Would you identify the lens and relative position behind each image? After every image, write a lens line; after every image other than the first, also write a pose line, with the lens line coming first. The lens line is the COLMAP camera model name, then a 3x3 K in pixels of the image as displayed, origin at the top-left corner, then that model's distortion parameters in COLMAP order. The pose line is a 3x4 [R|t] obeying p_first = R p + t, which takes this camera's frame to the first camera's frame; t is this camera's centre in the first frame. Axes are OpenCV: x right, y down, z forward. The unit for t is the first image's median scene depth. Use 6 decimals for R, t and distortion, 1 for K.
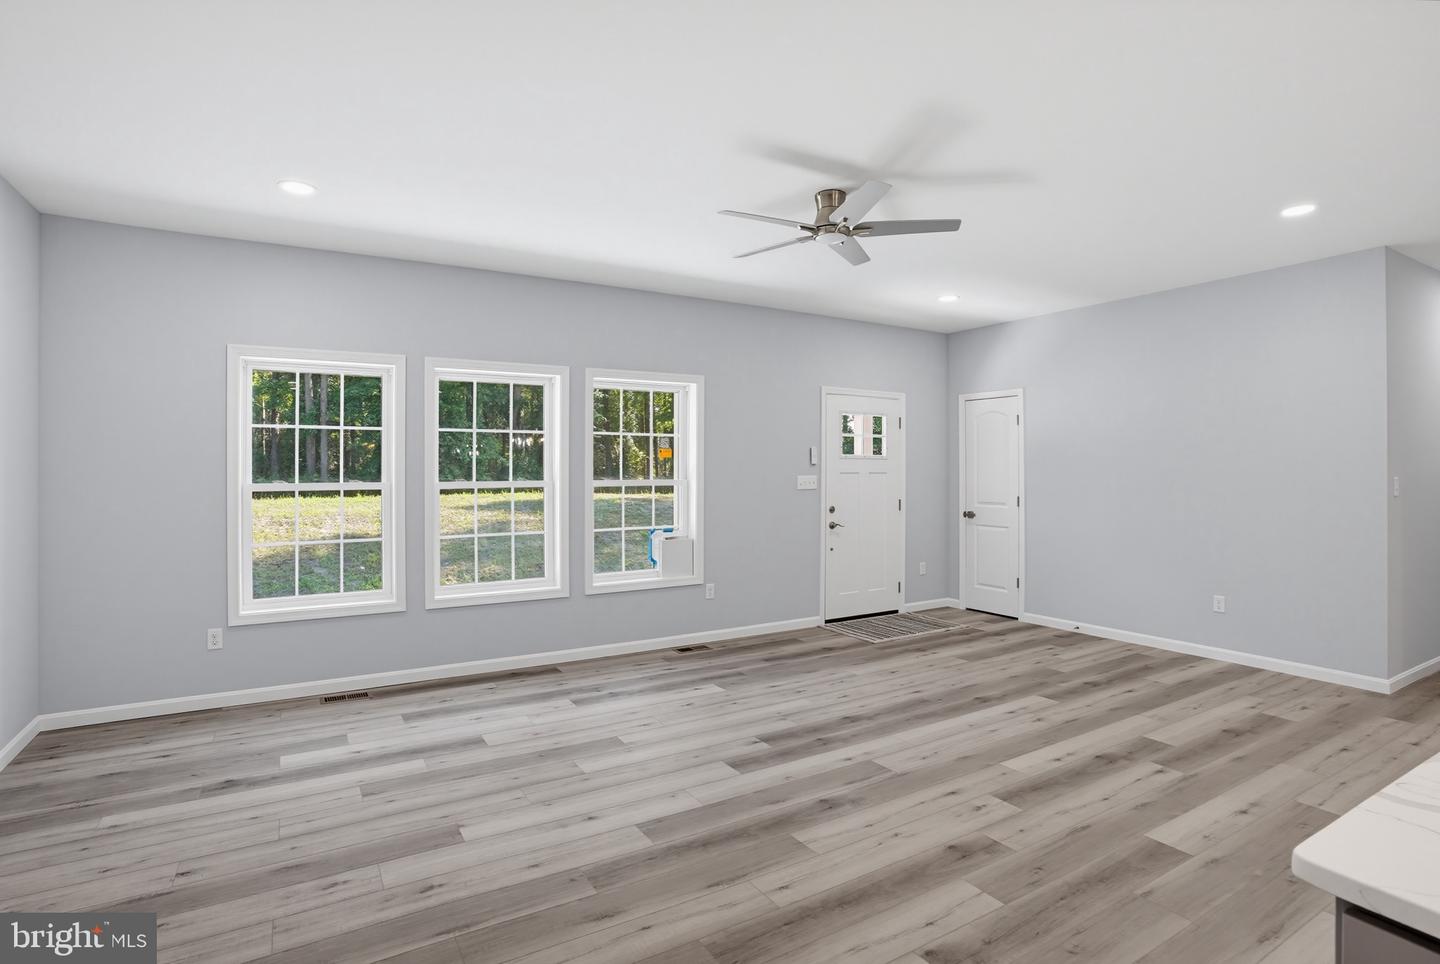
lens RADIAL K [[715.7, 0, 717.3], [0, 715.7, 476.6], [0, 0, 1]] dist [-0.075815, 0.037223]
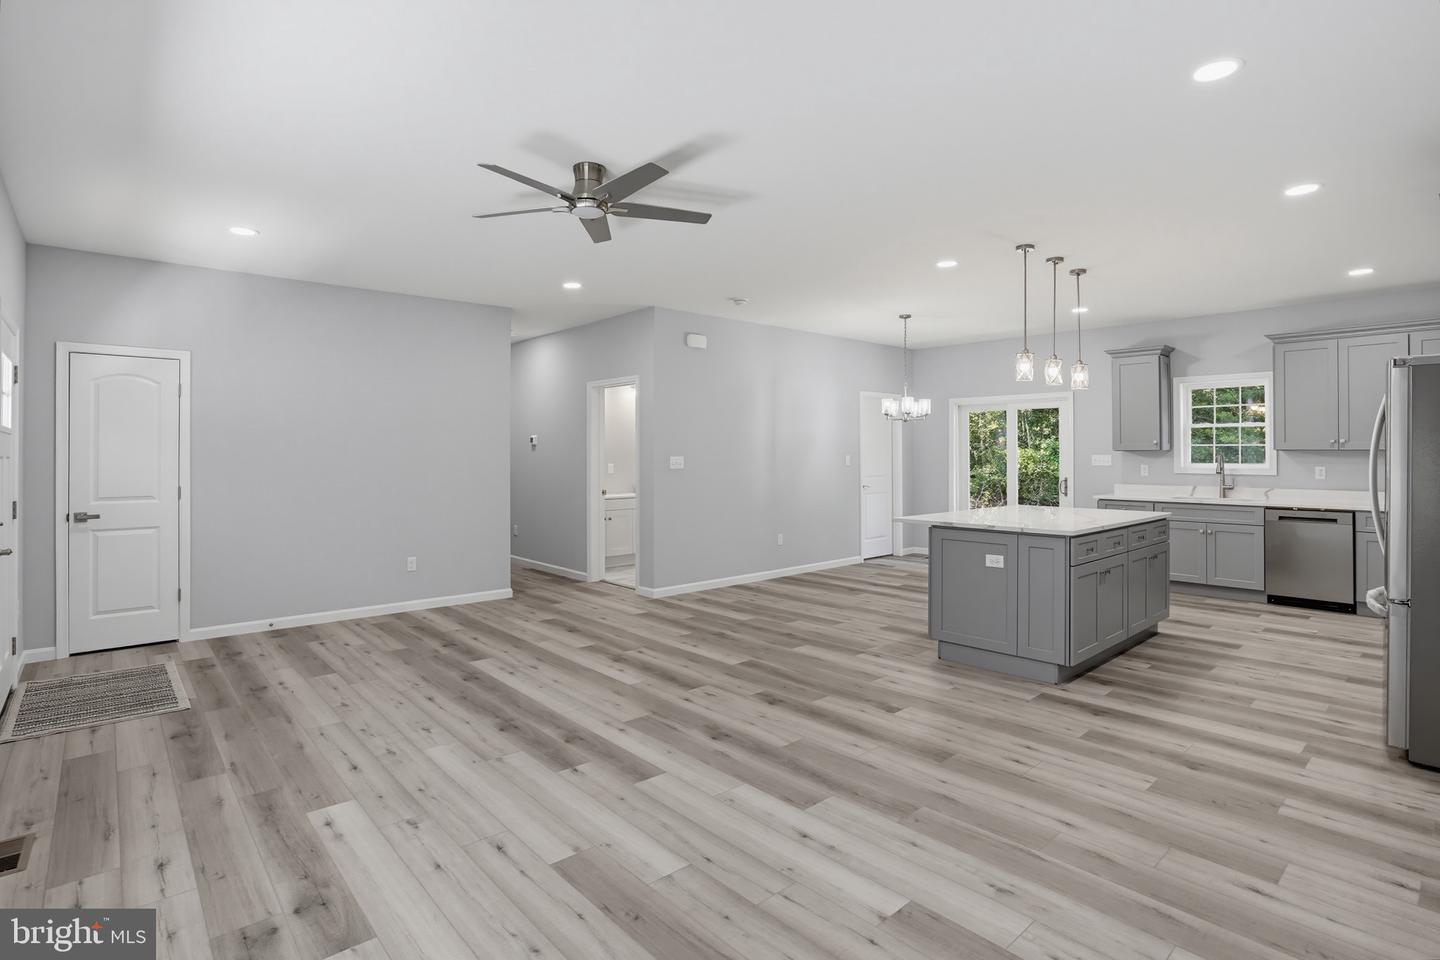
lens RADIAL K [[718.4, 0, 710.6], [0, 718.4, 456.5], [0, 0, 1]] dist [-0.076960, 0.035016]
pose [[-0.175239, -0.000897, 0.984526, -0.616701], [0.009816, 0.999948, 0.002658, -0.002227], [-0.984477, 0.010130, -0.175221, 0.749247]]
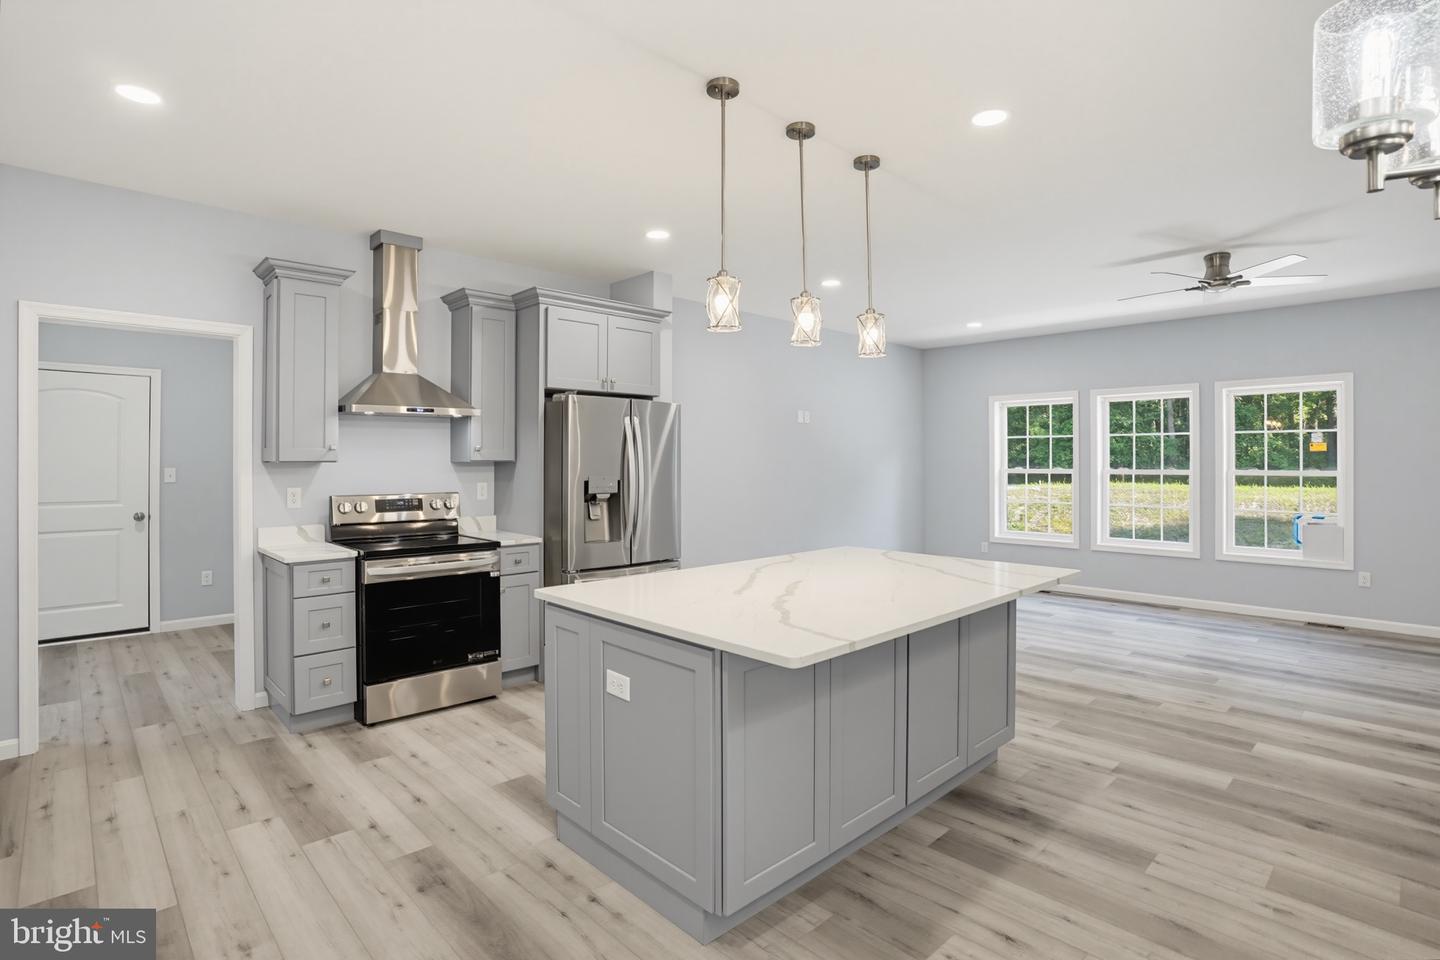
lens RADIAL K [[718.4, 0, 710.6], [0, 718.4, 456.5], [0, 0, 1]] dist [-0.076960, 0.035016]
pose [[0.214196, -0.003025, -0.976786, 0.925117], [-0.007943, 0.999957, -0.004839, -0.006129], [0.976758, 0.008795, 0.214163, -0.167264]]
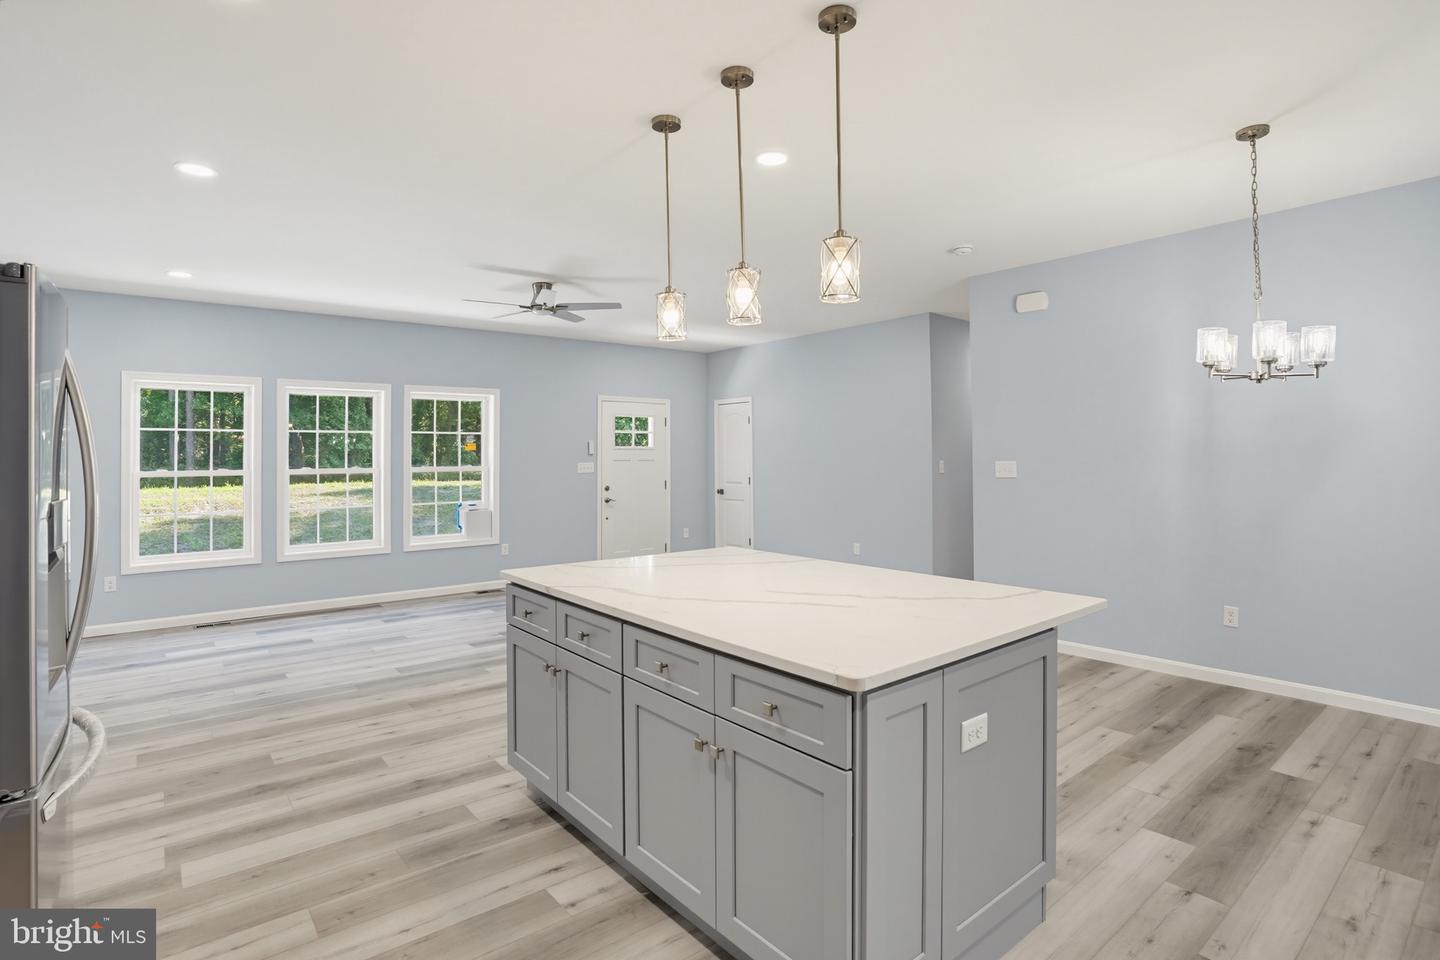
lens RADIAL K [[722.4, 0, 725.7], [0, 722.4, 449.5], [0, 0, 1]] dist [-0.078509, 0.037874]
pose [[0.989707, -0.004773, 0.143028, 0.253948], [0.007391, 0.999815, -0.017774, -0.000499], [-0.142917, 0.018649, 0.989559, -0.478391]]
